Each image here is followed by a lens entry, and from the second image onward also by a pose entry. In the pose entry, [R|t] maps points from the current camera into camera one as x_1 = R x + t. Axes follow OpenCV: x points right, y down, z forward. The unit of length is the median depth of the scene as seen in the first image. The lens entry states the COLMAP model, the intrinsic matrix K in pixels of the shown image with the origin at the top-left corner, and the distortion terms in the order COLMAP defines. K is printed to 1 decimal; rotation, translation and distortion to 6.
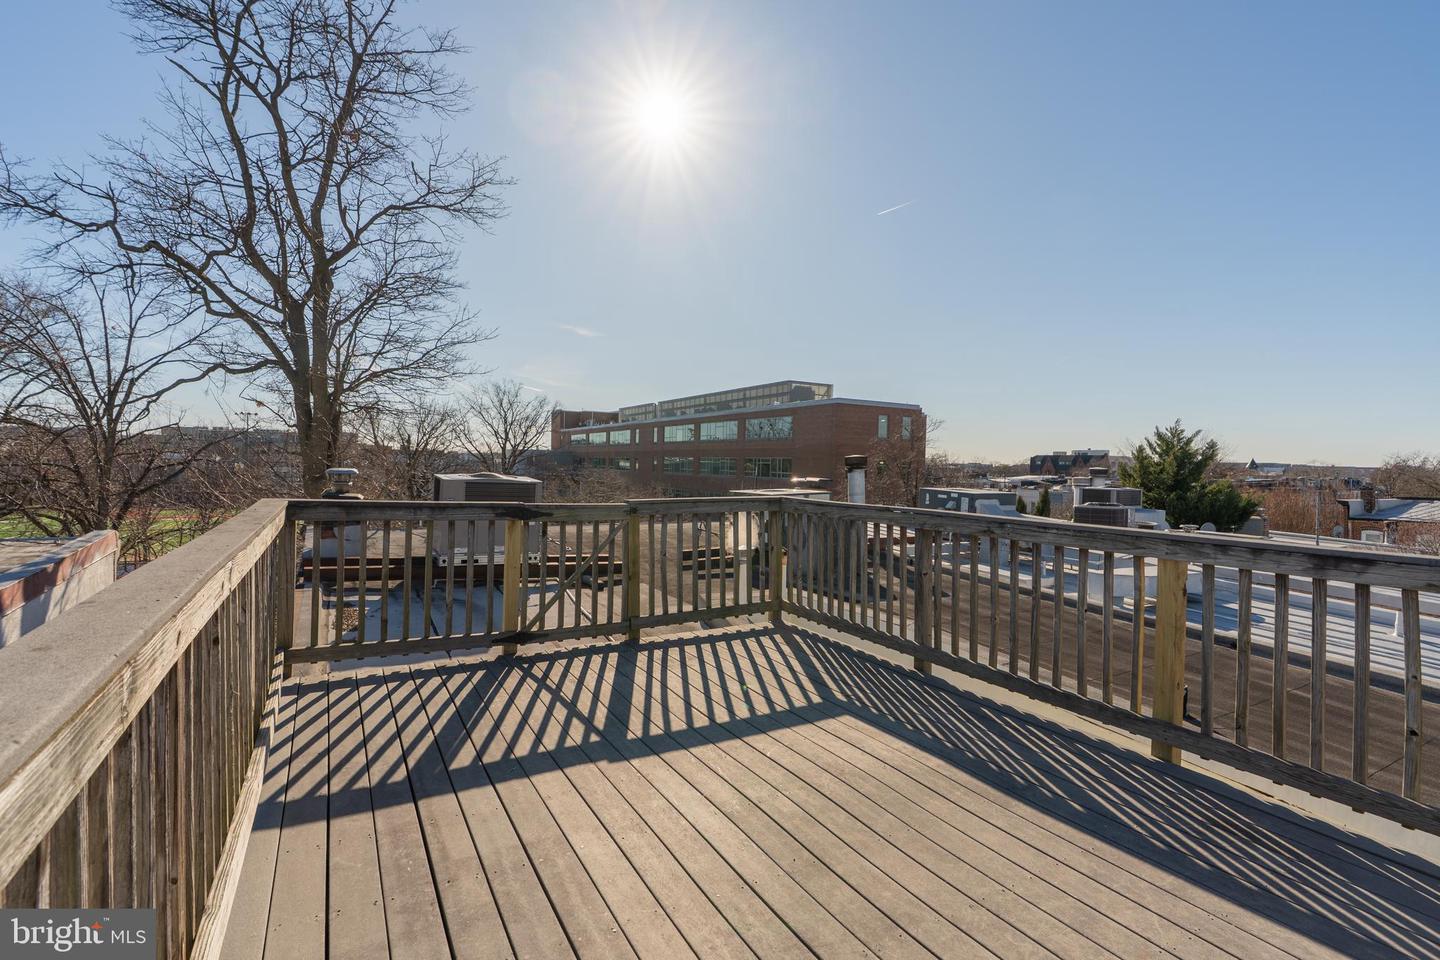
lens RADIAL K [[661.1, 0, 720.3], [0, 661.1, 475.4], [0, 0, 1]] dist [0.000207, 0.001507]
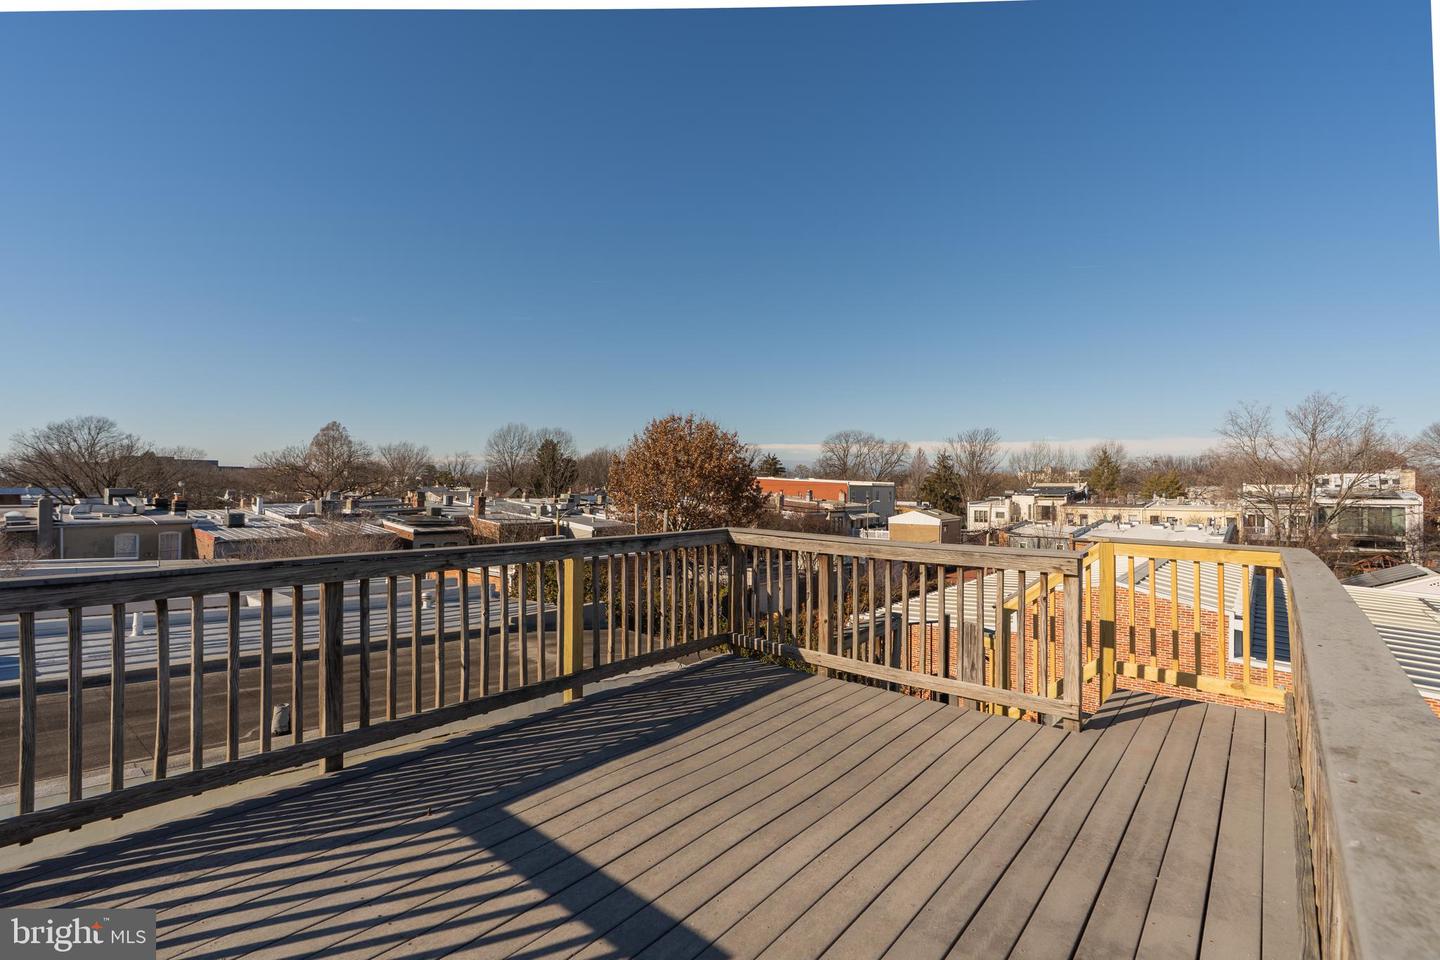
lens RADIAL K [[661.1, 0, 720.3], [0, 661.1, 475.4], [0, 0, 1]] dist [0.000207, 0.001507]
pose [[-0.334752, -0.007599, 0.942276, -0.646675], [0.001223, 0.999963, 0.008499, -0.051440], [-0.942306, 0.003997, -0.334730, 0.999425]]
